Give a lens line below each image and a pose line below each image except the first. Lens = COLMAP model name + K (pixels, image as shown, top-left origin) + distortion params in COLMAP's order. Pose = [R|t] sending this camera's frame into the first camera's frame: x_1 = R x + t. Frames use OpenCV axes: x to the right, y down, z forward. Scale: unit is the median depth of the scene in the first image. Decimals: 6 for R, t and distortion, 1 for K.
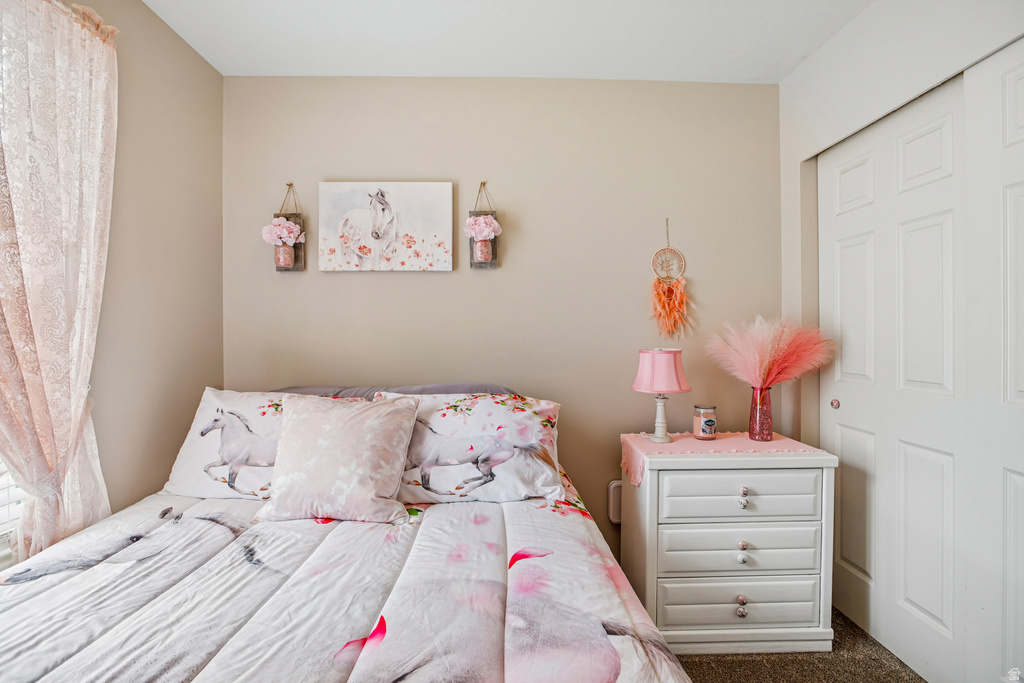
lens RADIAL K [[475.9, 0, 509.9], [0, 475.9, 340.5], [0, 0, 1]] dist [-0.042905, 0.011640]
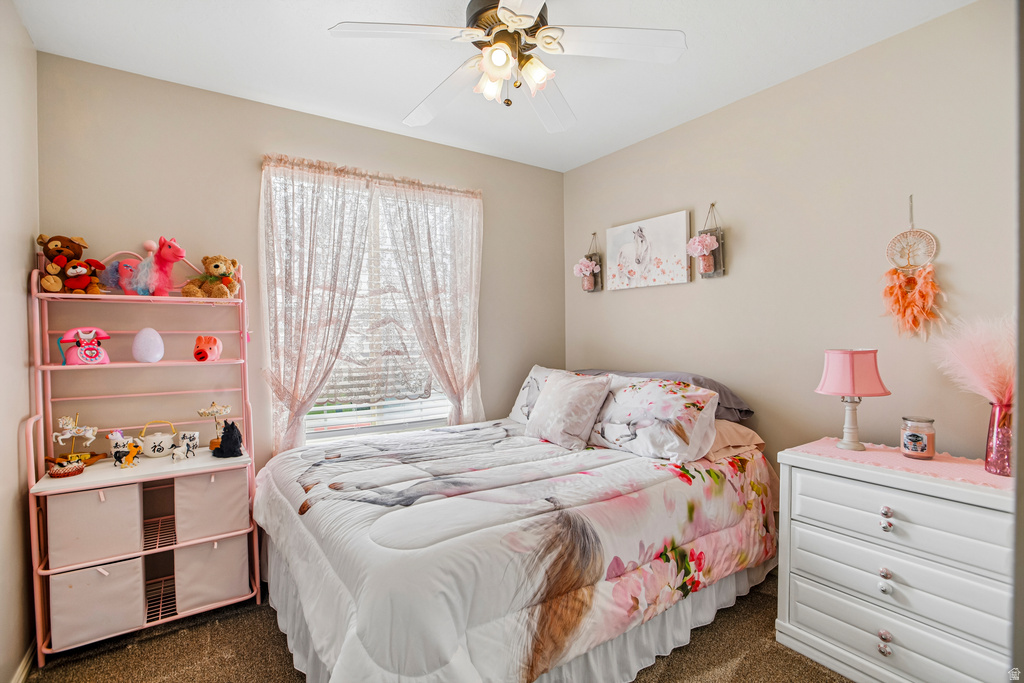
lens RADIAL K [[475.9, 0, 510.4], [0, 475.9, 344.1], [0, 0, 1]] dist [-0.042905, 0.011640]
pose [[0.550513, 0.013007, -0.834725, 0.824682], [-0.008326, 0.999914, 0.010090, 0.005609], [0.834785, 0.001396, 0.550574, -0.064621]]
